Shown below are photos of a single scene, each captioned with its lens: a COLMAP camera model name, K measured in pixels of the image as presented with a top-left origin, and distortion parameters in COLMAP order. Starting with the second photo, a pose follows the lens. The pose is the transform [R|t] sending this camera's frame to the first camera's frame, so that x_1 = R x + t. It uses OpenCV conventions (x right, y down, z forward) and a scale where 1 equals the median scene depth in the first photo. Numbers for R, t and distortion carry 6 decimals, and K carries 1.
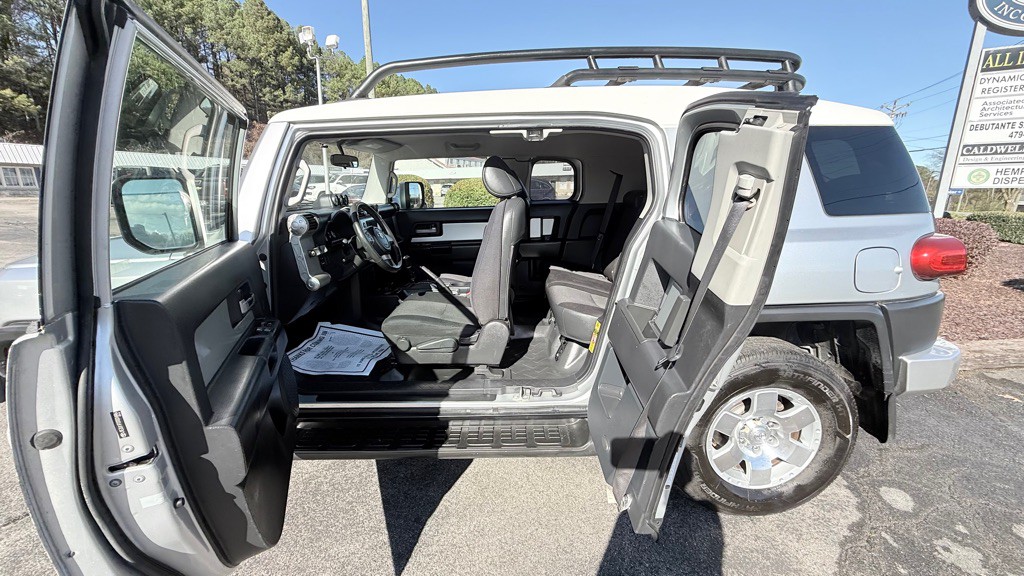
lens RADIAL K [[401.5, 0, 510.8], [0, 401.5, 287.9], [0, 0, 1]] dist [-0.004686, 0.000235]
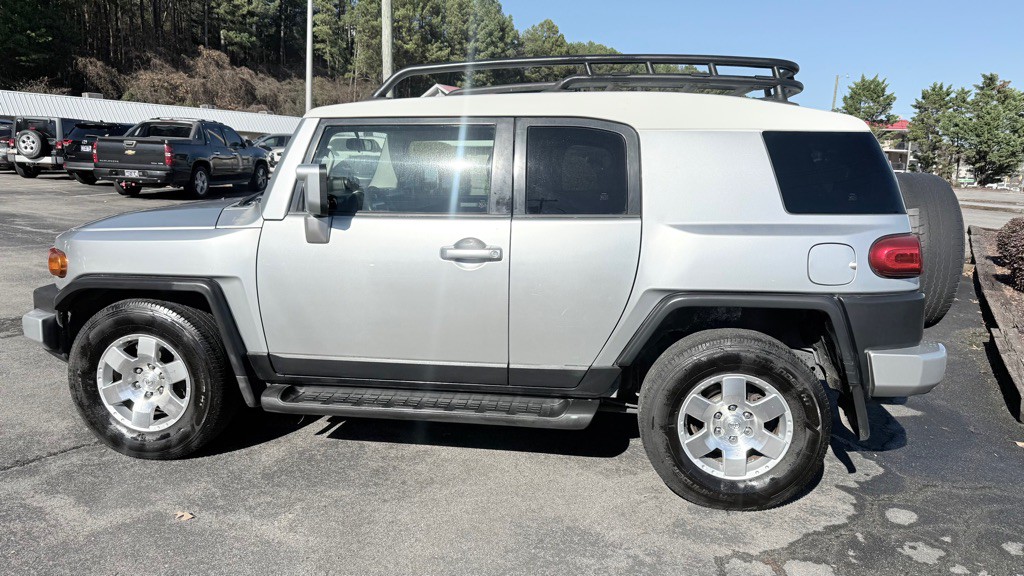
lens RADIAL K [[720.4, 0, 517.3], [0, 720.4, 289.3], [0, 0, 1]] dist [0.019856, -0.022838]
pose [[0.990802, 0.051101, -0.125299, 0.282488], [-0.059596, 0.996103, -0.065013, 0.174473], [0.121489, 0.071882, 0.989987, -0.901250]]
